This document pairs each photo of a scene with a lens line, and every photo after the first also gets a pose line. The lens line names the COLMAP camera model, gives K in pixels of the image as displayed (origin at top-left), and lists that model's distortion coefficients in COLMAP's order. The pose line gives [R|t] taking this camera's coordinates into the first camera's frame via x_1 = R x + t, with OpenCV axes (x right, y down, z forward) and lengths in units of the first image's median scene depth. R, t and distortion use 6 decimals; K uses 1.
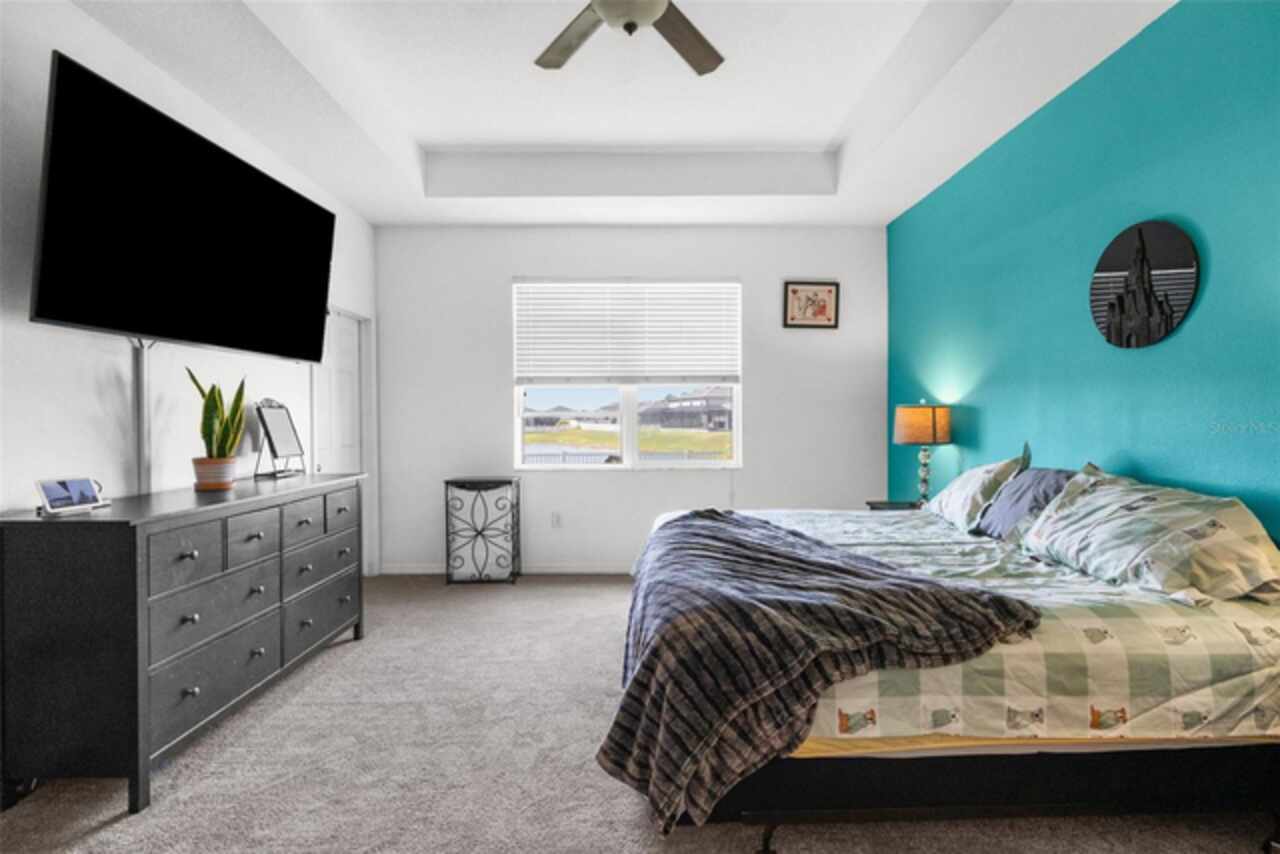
lens RADIAL K [[590.0, 0, 640.0], [0, 590.0, 427.0], [0, 0, 1]] dist [0.013522, 0.000116]
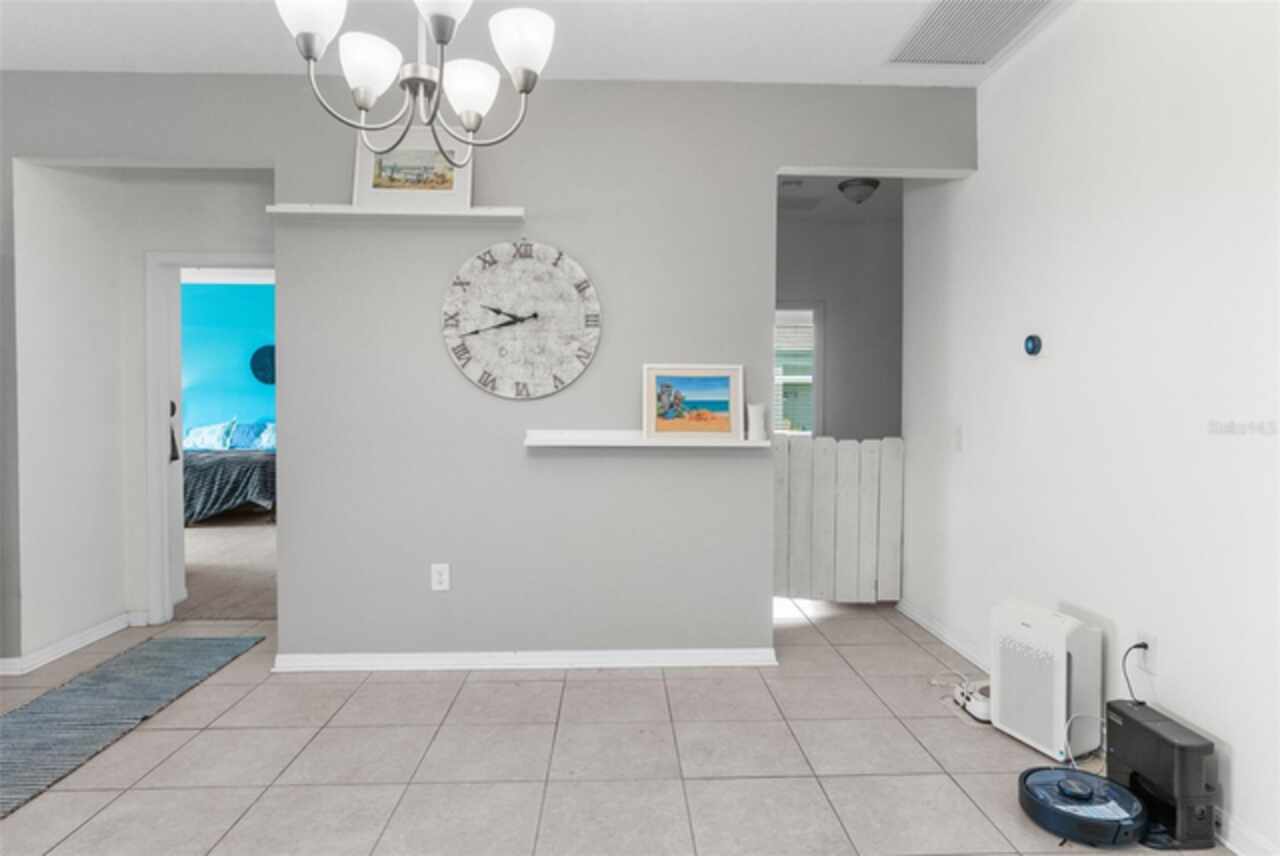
lens RADIAL K [[753.2, 0, 640.0], [0, 753.2, 428.0], [0, 0, 1]] dist [-0.000707, 0.000034]
pose [[-0.000621, -0.020746, 0.999785, -1.568103], [0.009527, 0.999739, 0.020751, 0.016800], [-0.999954, 0.009538, -0.000423, -0.474203]]
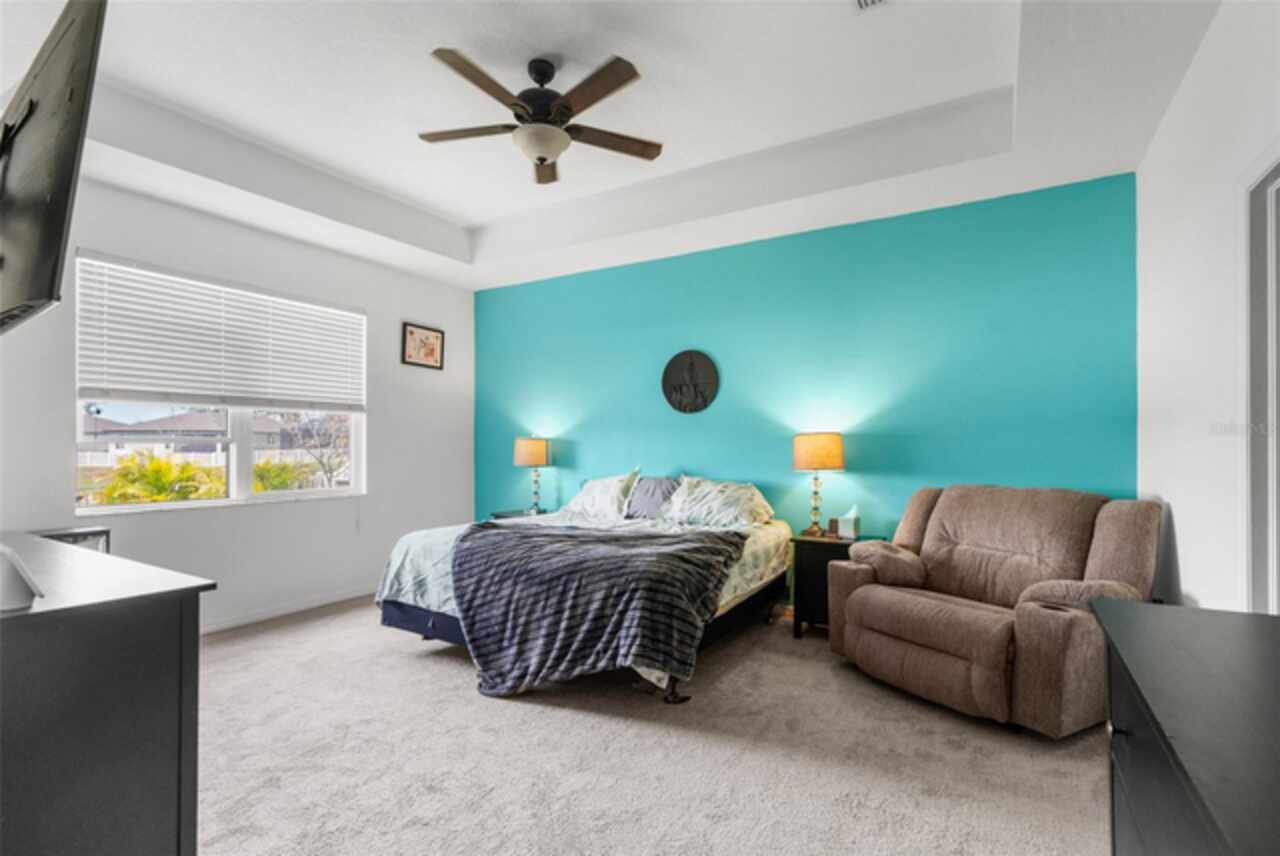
lens RADIAL K [[595.4, 0, 641.6], [0, 595.4, 447.4], [0, 0, 1]] dist [-0.000072, -0.000054]
pose [[0.546286, 0.005186, 0.837583, -0.442063], [0.004797, 0.999945, -0.009320, -0.001224], [-0.837585, 0.009109, 0.546231, 0.030146]]
